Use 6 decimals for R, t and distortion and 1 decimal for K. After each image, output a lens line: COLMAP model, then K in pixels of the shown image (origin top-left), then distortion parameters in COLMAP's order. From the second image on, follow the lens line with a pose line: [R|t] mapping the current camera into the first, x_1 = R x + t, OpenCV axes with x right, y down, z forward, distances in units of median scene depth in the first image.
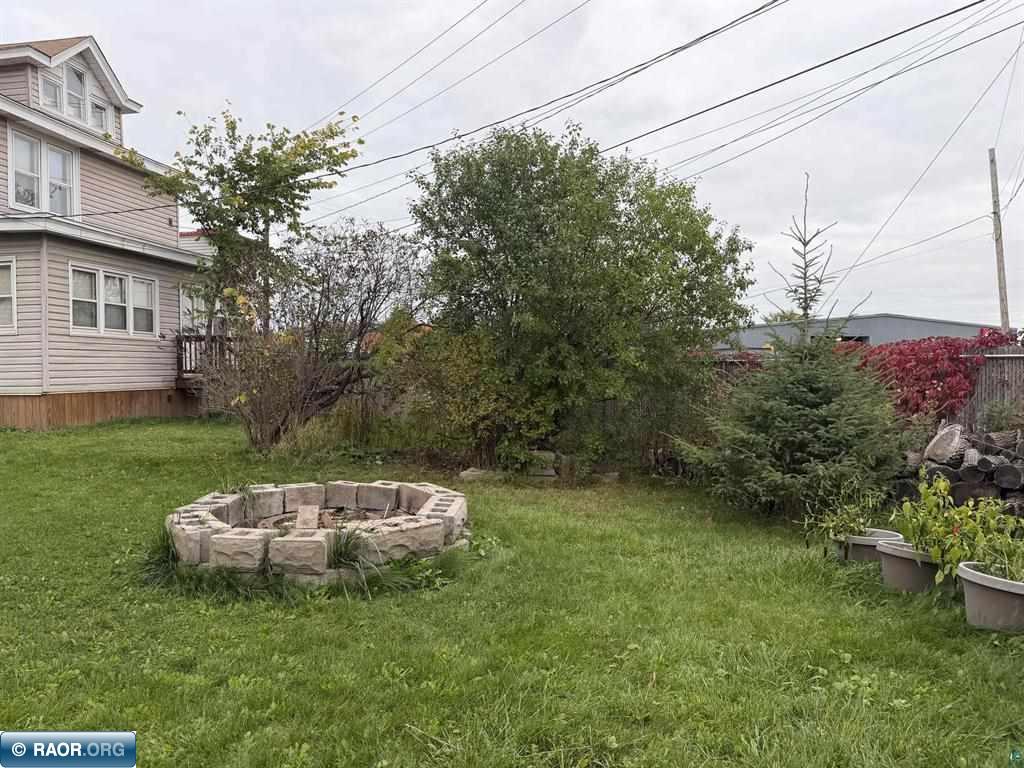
lens RADIAL K [[724.7, 0, 517.8], [0, 724.7, 388.6], [0, 0, 1]] dist [-0.002010, -0.001020]
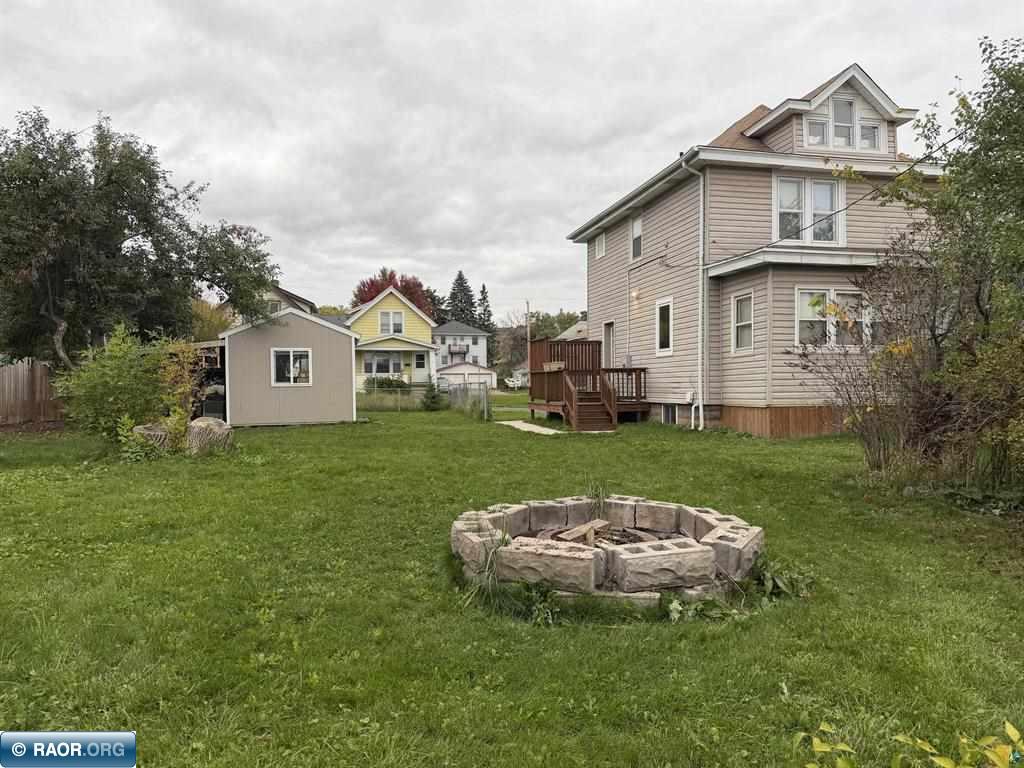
lens RADIAL K [[711.7, 0, 513.7], [0, 711.7, 388.0], [0, 0, 1]] dist [0.096238, -0.137132]
pose [[0.361418, 0.002678, -0.932400, 0.215694], [-0.023051, 0.999716, -0.006064, -0.004677], [0.932119, 0.023685, 0.361377, 0.191945]]
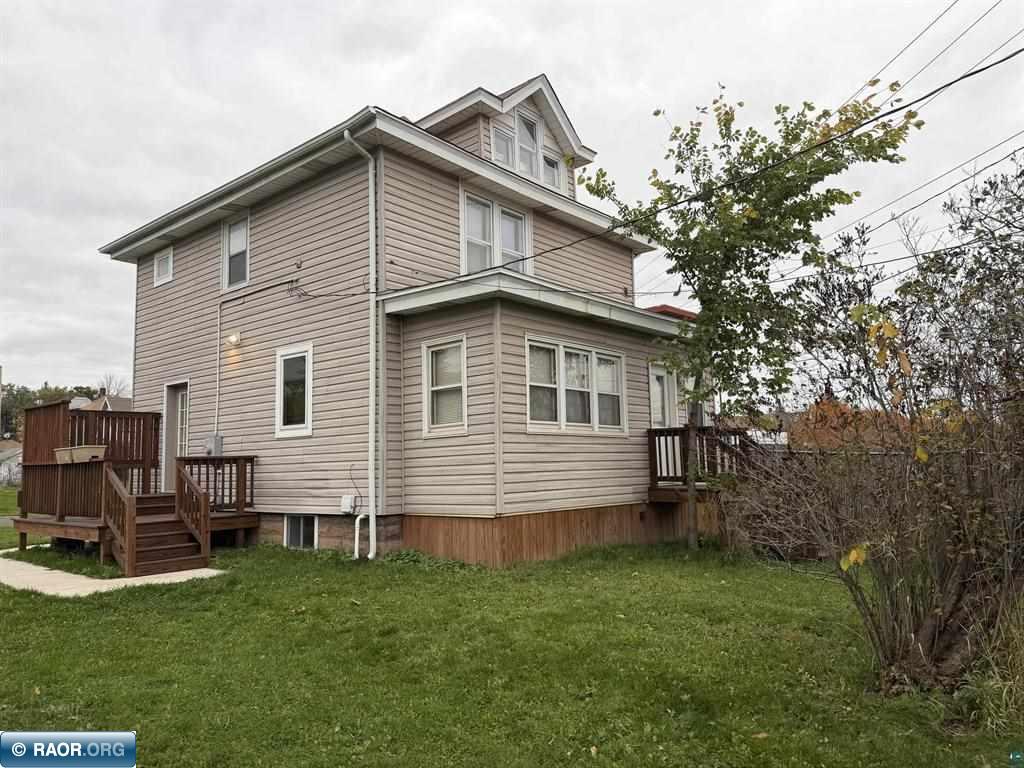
lens RADIAL K [[711.7, 0, 513.7], [0, 711.7, 388.0], [0, 0, 1]] dist [0.096238, -0.137132]
pose [[0.850023, -0.074285, -0.521481, -0.227066], [0.005430, 0.991189, -0.132343, -0.021556], [0.526718, 0.109663, 0.842937, 0.343963]]
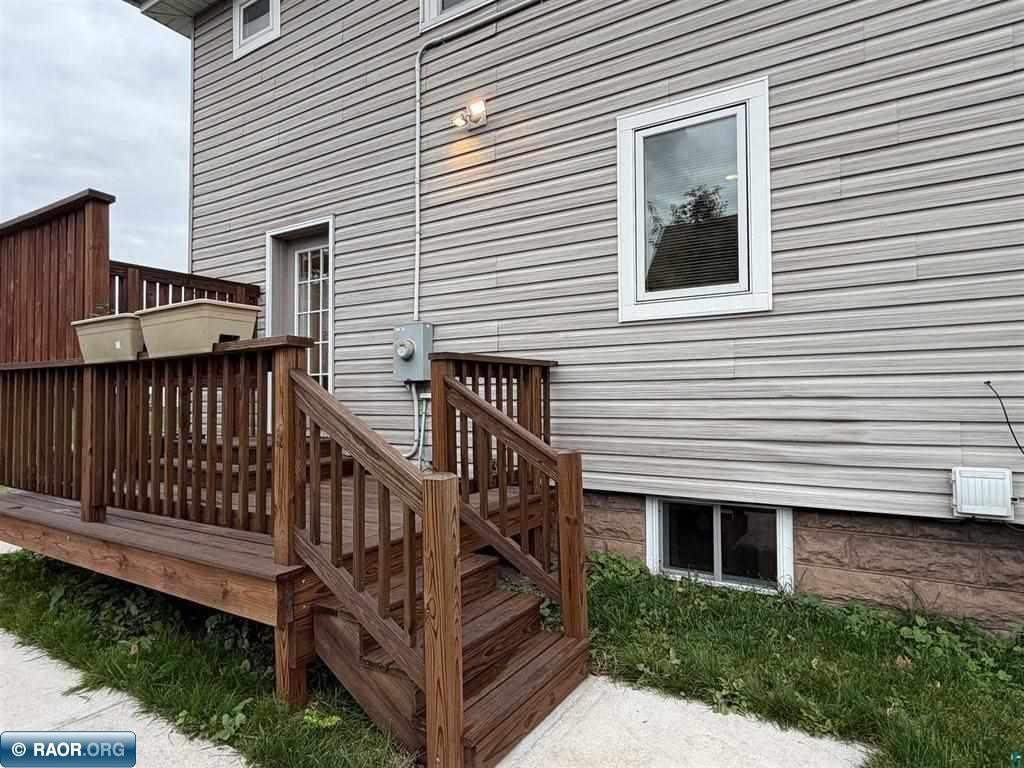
lens RADIAL K [[589.5, 0, 512.0], [0, 589.5, 384.0], [0, 0, 1]] dist [-0.000980, -0.001352]
pose [[0.916035, -0.015114, -0.400814, -0.801725], [-0.008519, 0.998331, -0.057114, -0.026899], [0.401009, 0.055733, 0.914377, 0.603814]]
